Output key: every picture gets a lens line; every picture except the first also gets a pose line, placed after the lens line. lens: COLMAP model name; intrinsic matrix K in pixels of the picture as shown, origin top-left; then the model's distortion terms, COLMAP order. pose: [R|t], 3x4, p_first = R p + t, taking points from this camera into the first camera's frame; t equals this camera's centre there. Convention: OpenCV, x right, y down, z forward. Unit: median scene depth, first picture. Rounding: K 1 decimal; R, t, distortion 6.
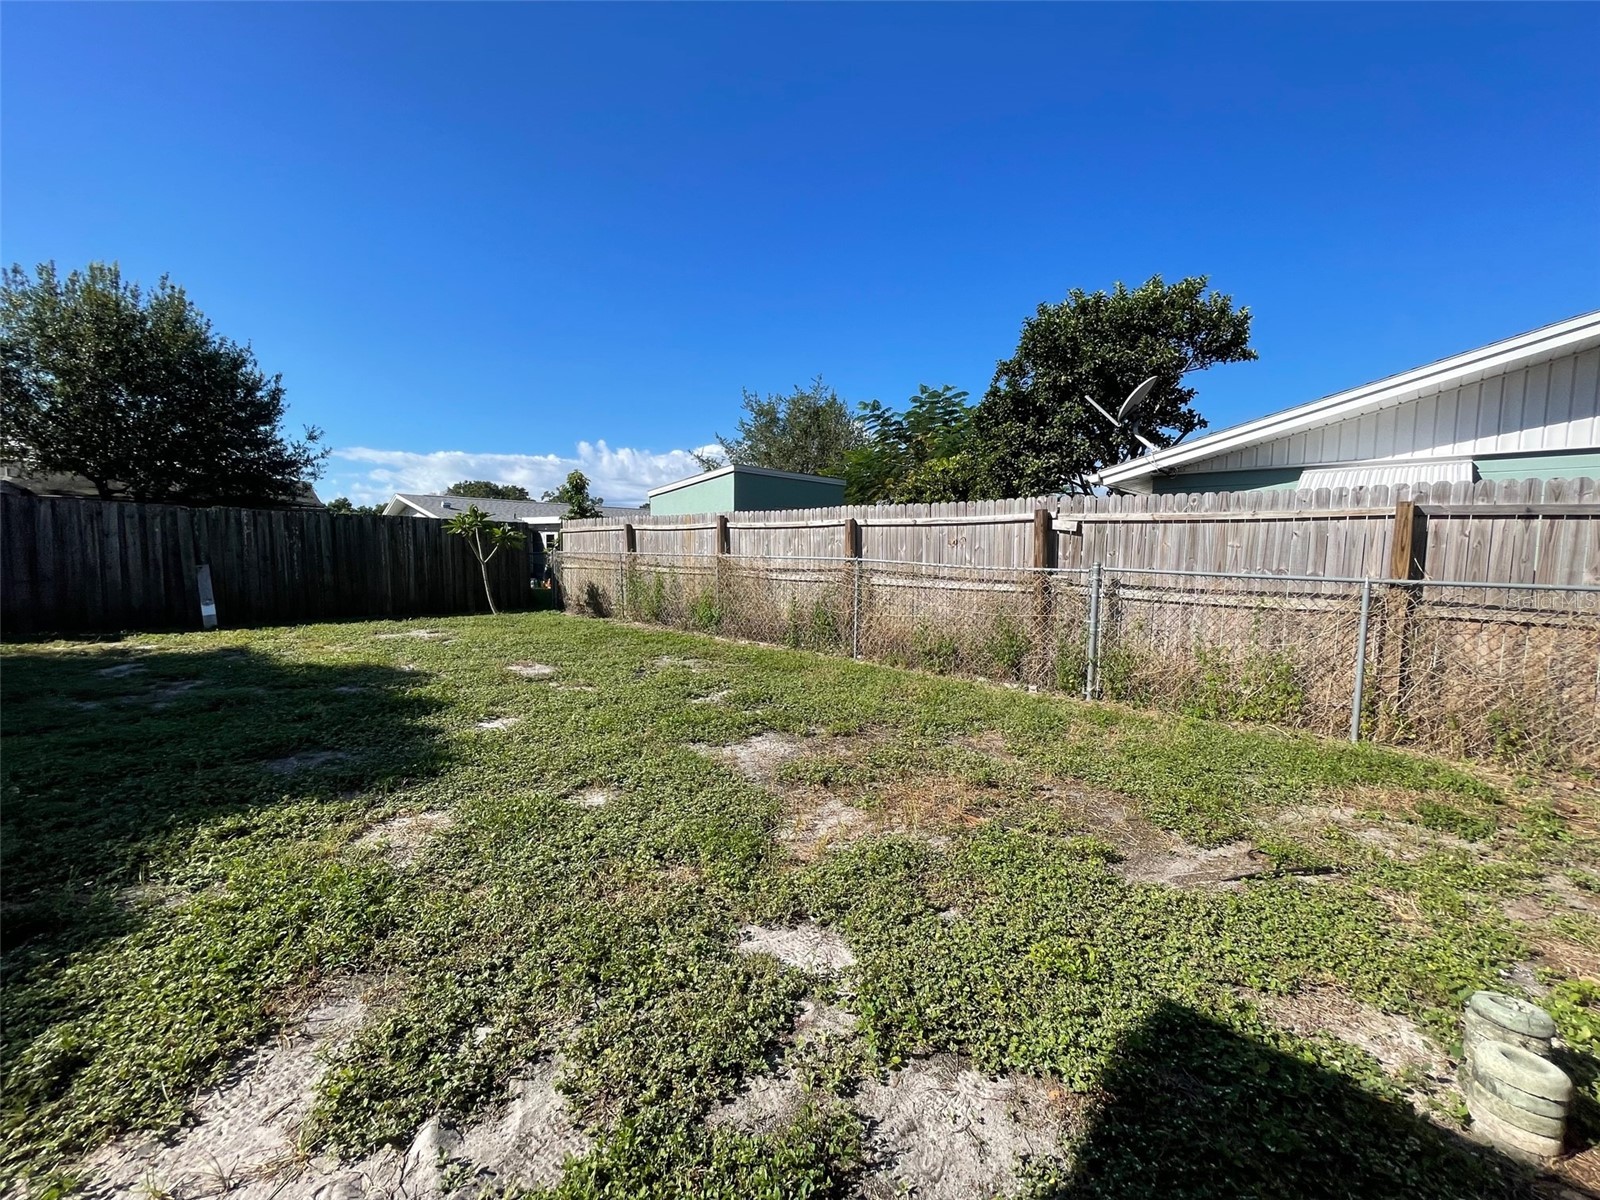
lens RADIAL K [[639.7, 0, 808.0], [0, 639.7, 602.0], [0, 0, 1]] dist [0.001521, 0.000078]
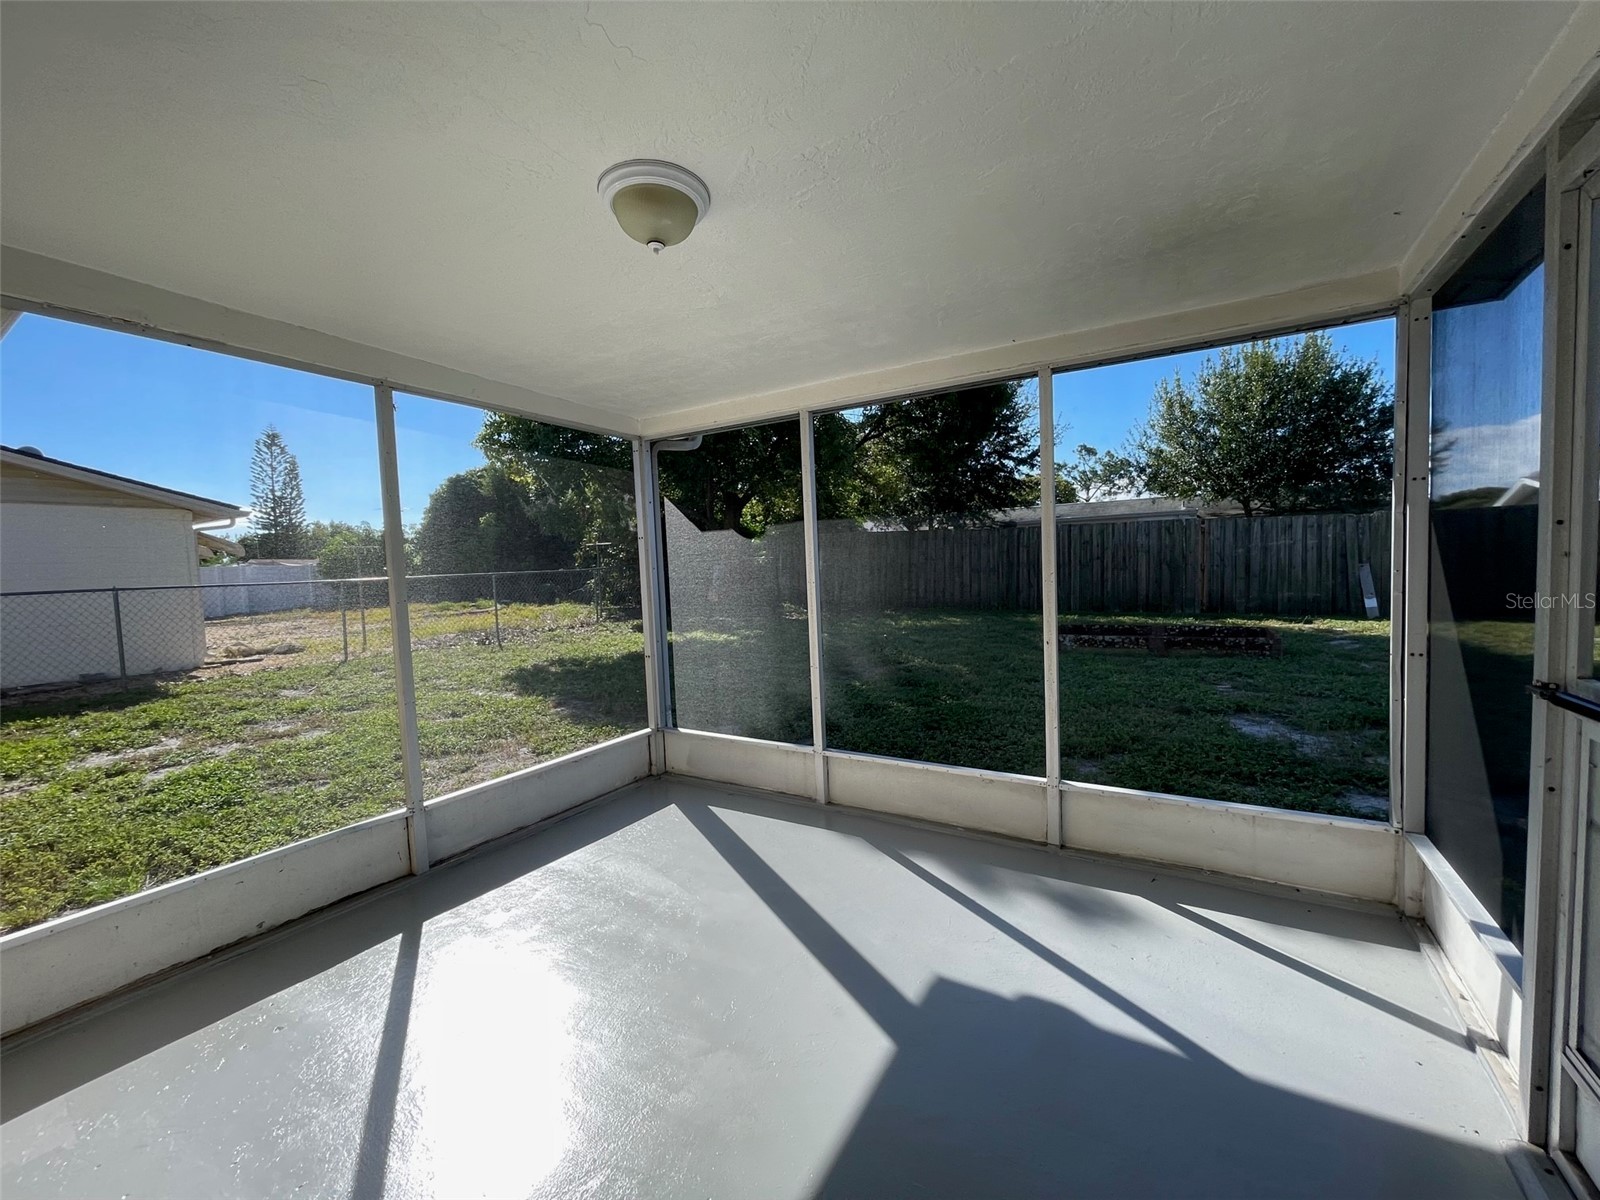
lens RADIAL K [[642.5, 0, 793.5], [0, 642.5, 605.8], [0, 0, 1]] dist [-0.000857, 0.000189]
pose [[0.198782, 0.037867, -0.979312, -0.019265], [-0.037800, 0.998806, 0.030948, 0.021568], [0.979314, 0.030866, 0.199976, -0.241052]]
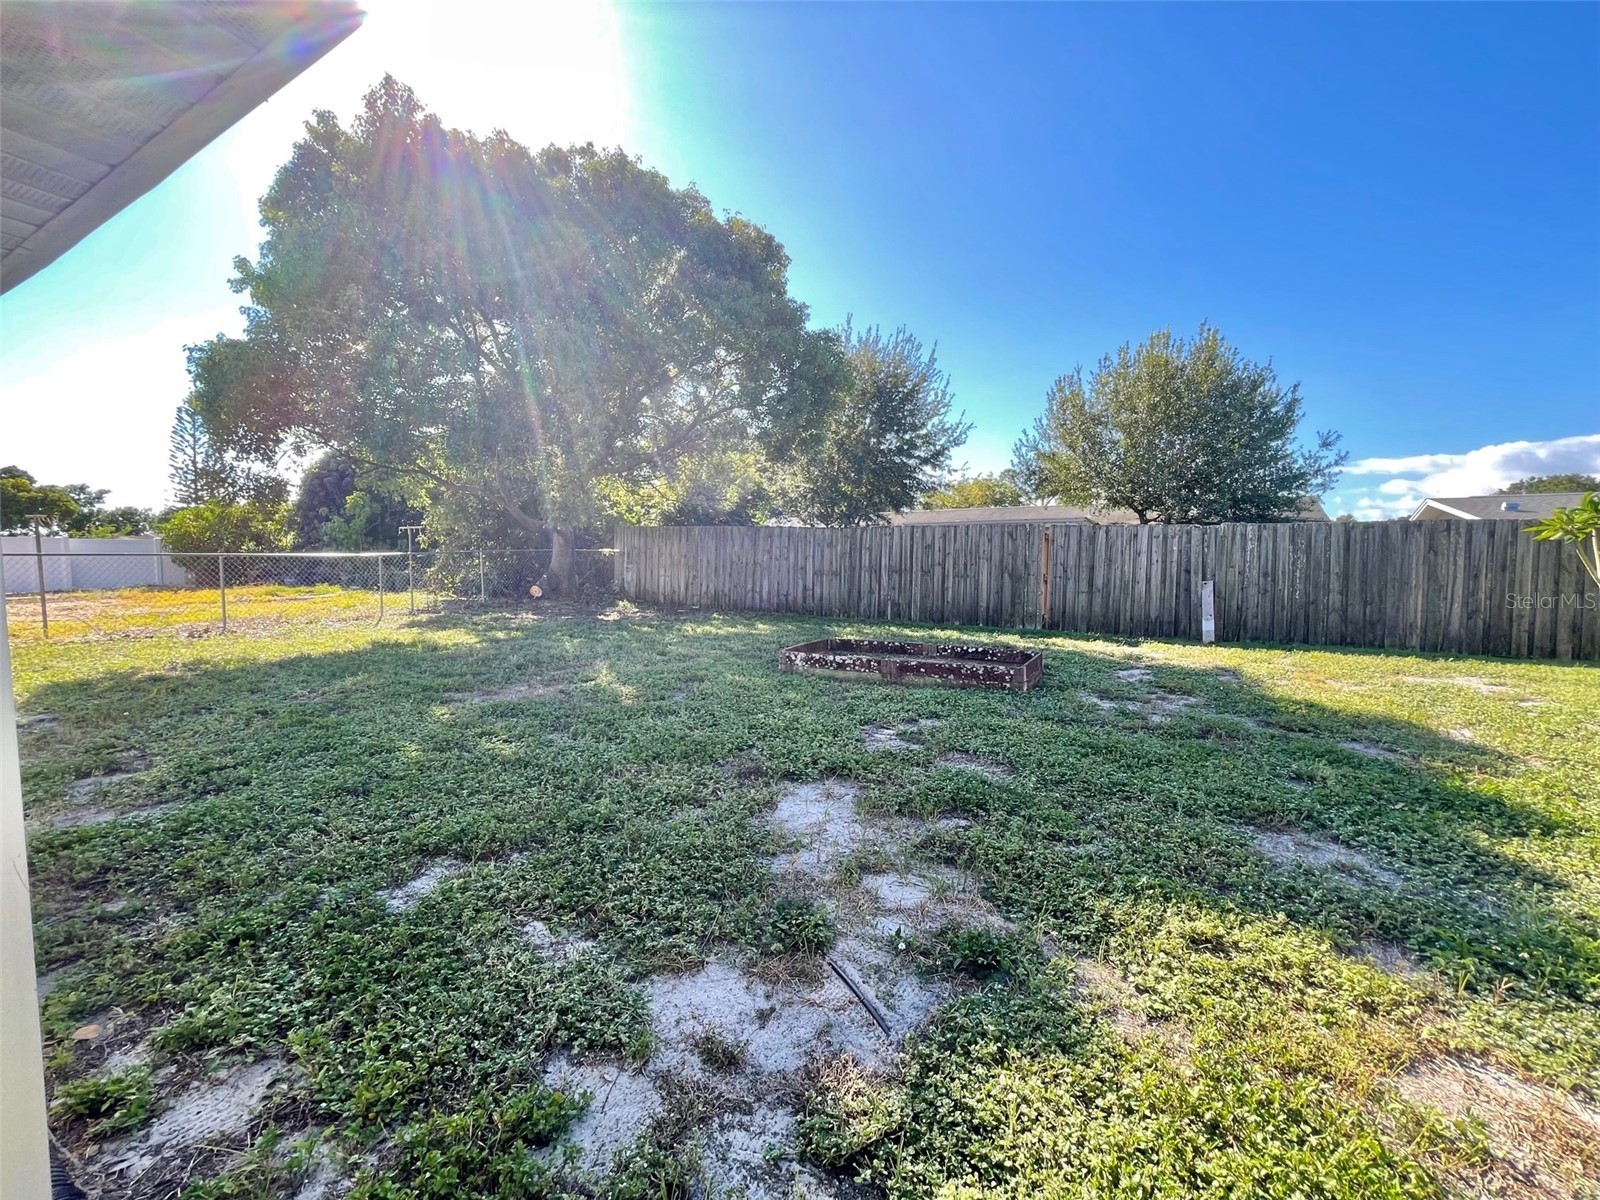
lens RADIAL K [[642.5, 0, 793.5], [0, 642.5, 605.8], [0, 0, 1]] dist [-0.000857, 0.000189]
pose [[0.238748, 0.047069, -0.969940, -0.112282], [-0.076546, 0.996629, 0.029523, 0.001753], [0.968060, 0.067196, 0.241546, 0.120823]]
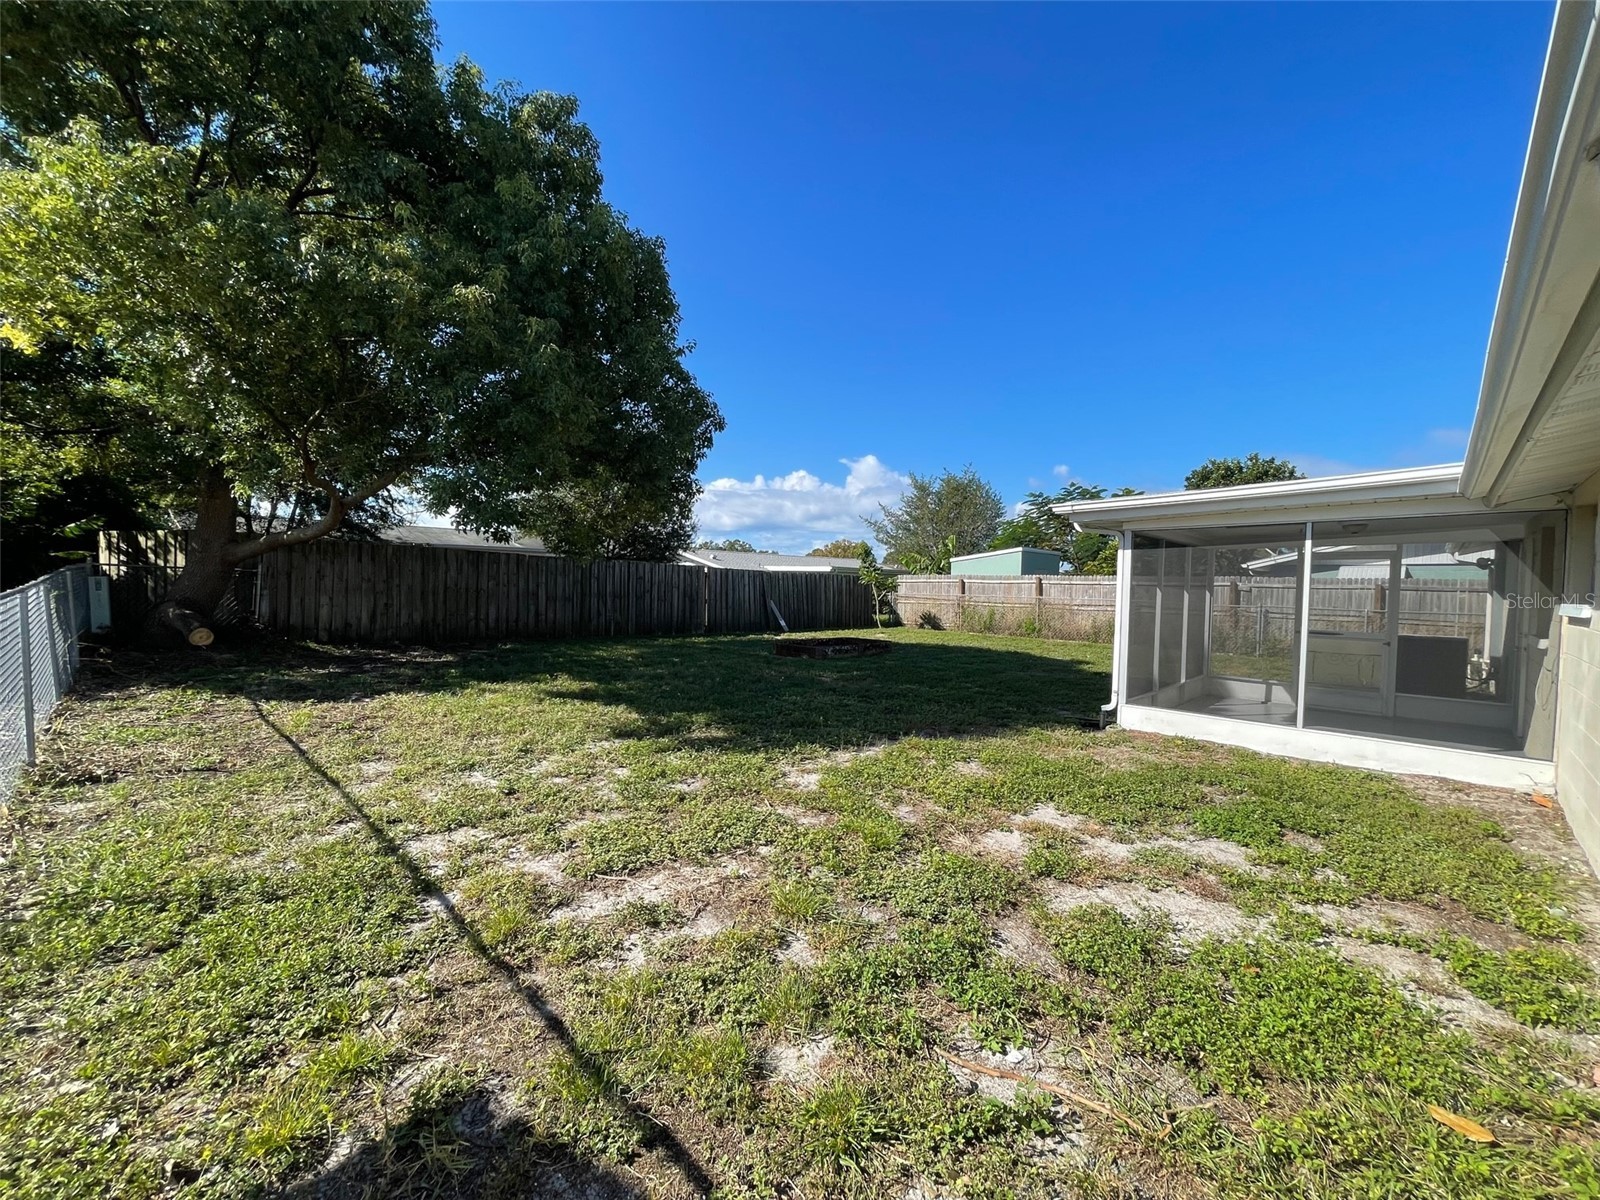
lens RADIAL K [[642.5, 0, 793.5], [0, 642.5, 605.8], [0, 0, 1]] dist [-0.000857, 0.000189]
pose [[0.999276, 0.006114, -0.037563, -0.837492], [-0.007808, 0.998950, -0.045132, 0.050322], [0.037248, 0.045393, 0.998275, -1.039890]]
